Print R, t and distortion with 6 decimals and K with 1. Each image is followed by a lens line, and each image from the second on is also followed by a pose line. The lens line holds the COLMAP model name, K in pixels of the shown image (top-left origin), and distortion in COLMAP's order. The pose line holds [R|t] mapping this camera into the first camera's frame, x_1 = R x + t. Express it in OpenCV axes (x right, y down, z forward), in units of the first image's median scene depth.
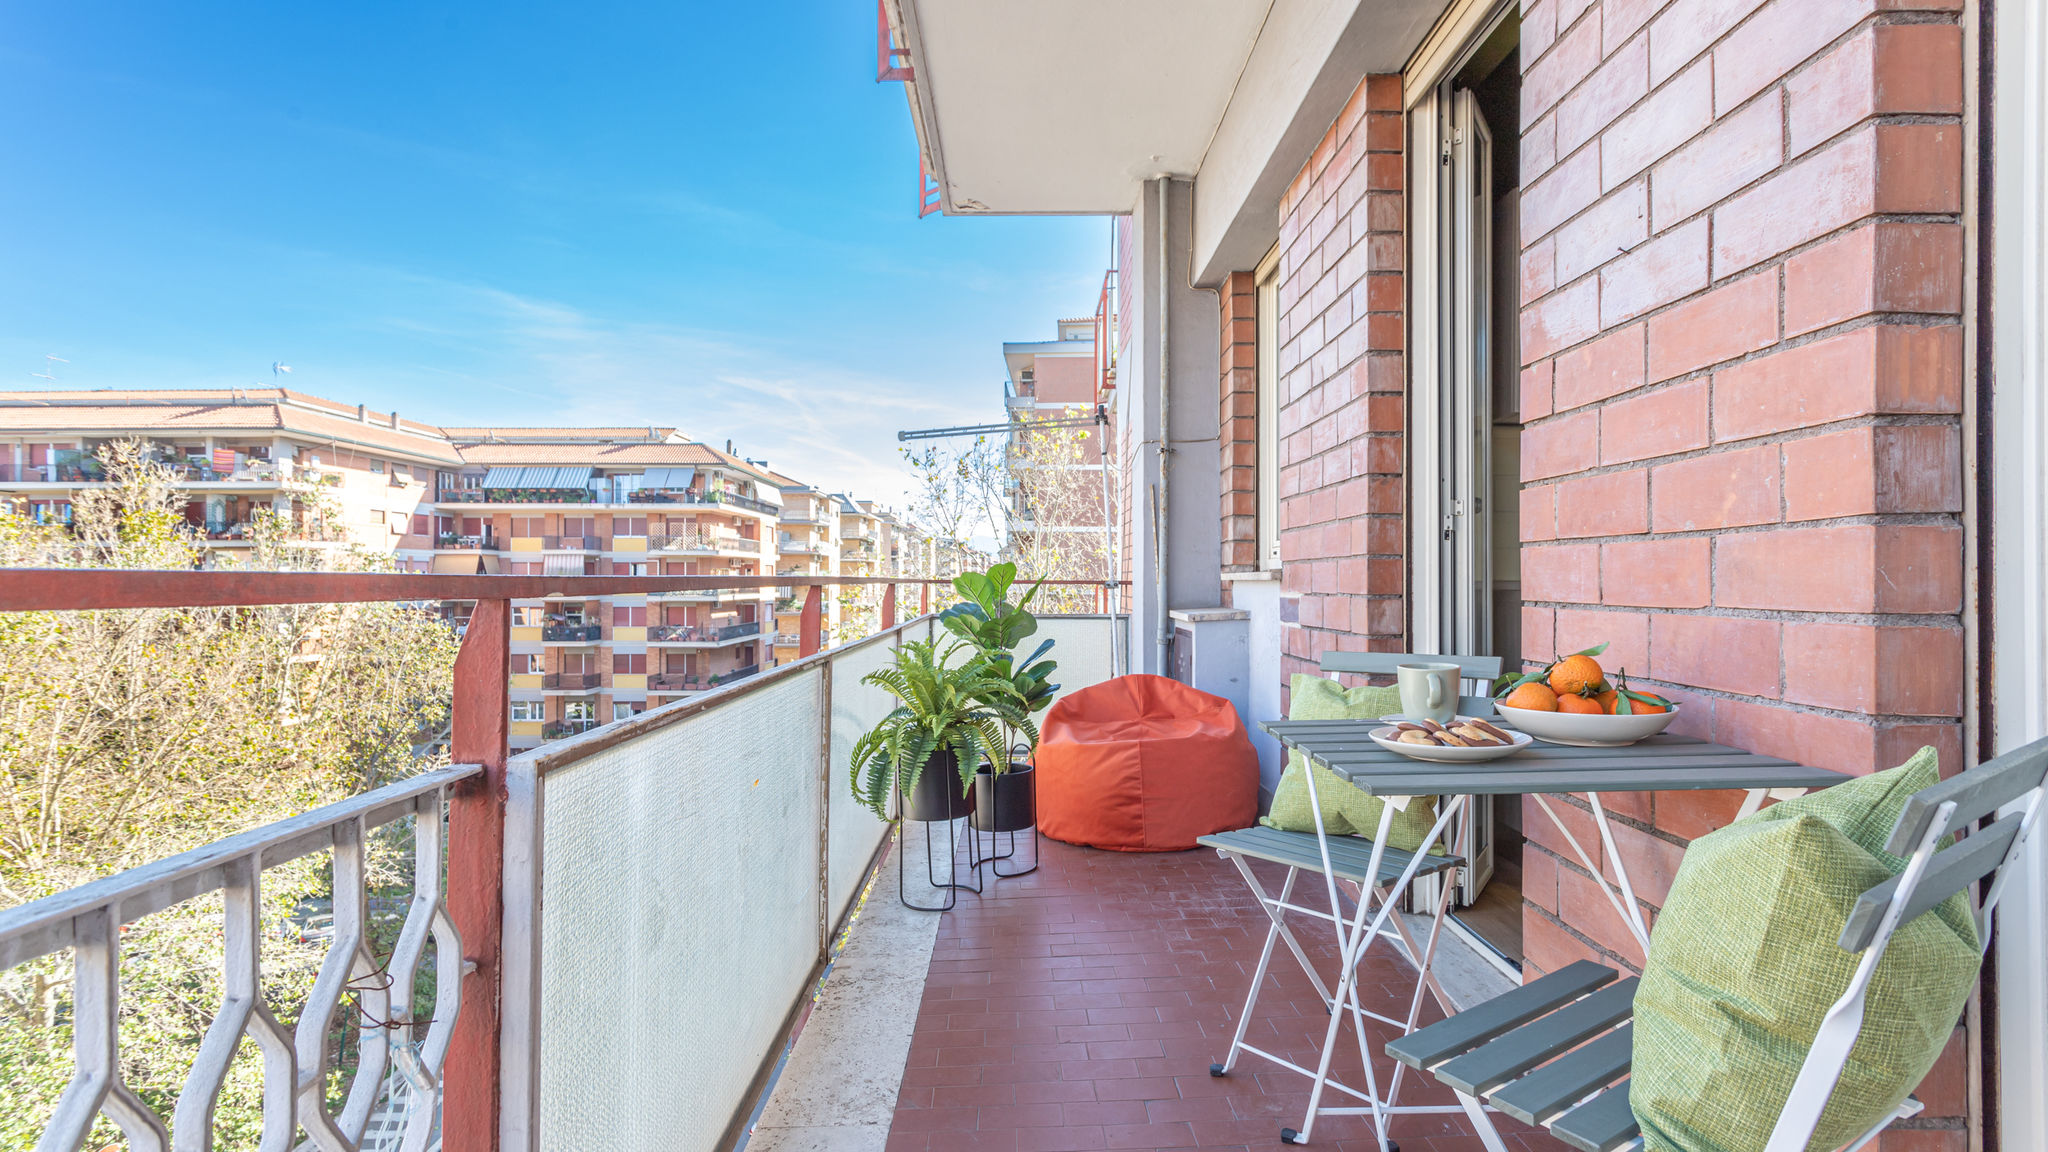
lens RADIAL K [[981.3, 0, 1027.4], [0, 981.3, 574.7], [0, 0, 1]] dist [0.000082, 0.000598]
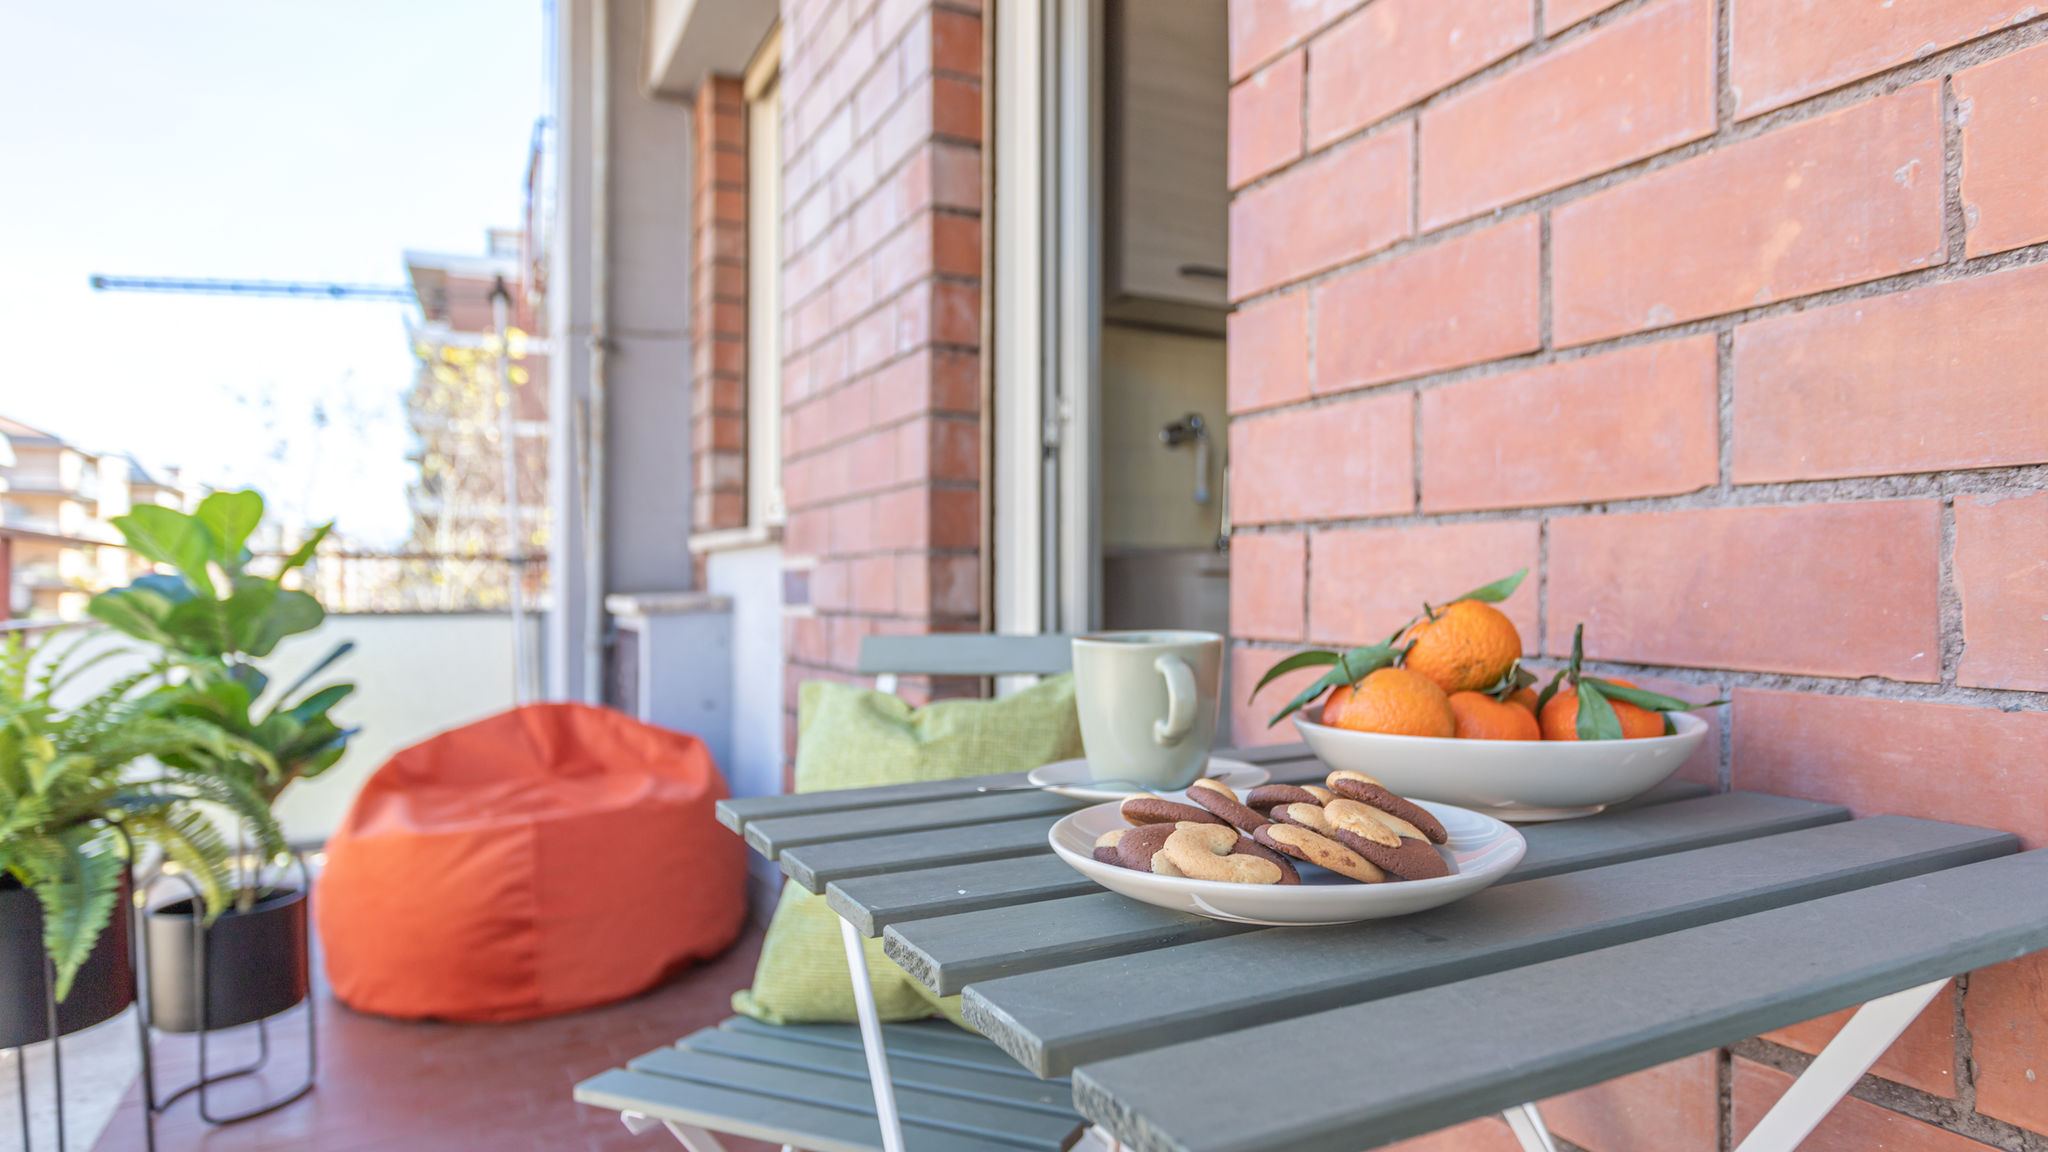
lens RADIAL K [[1232.6, 0, 1025.8], [0, 1232.6, 579.1], [0, 0, 1]] dist [-0.009757, 0.001224]
pose [[0.902046, 0.002132, 0.431635, 0.066725], [-0.003566, 0.999990, 0.002513, 0.030276], [-0.431626, -0.003806, 0.902045, 0.253561]]
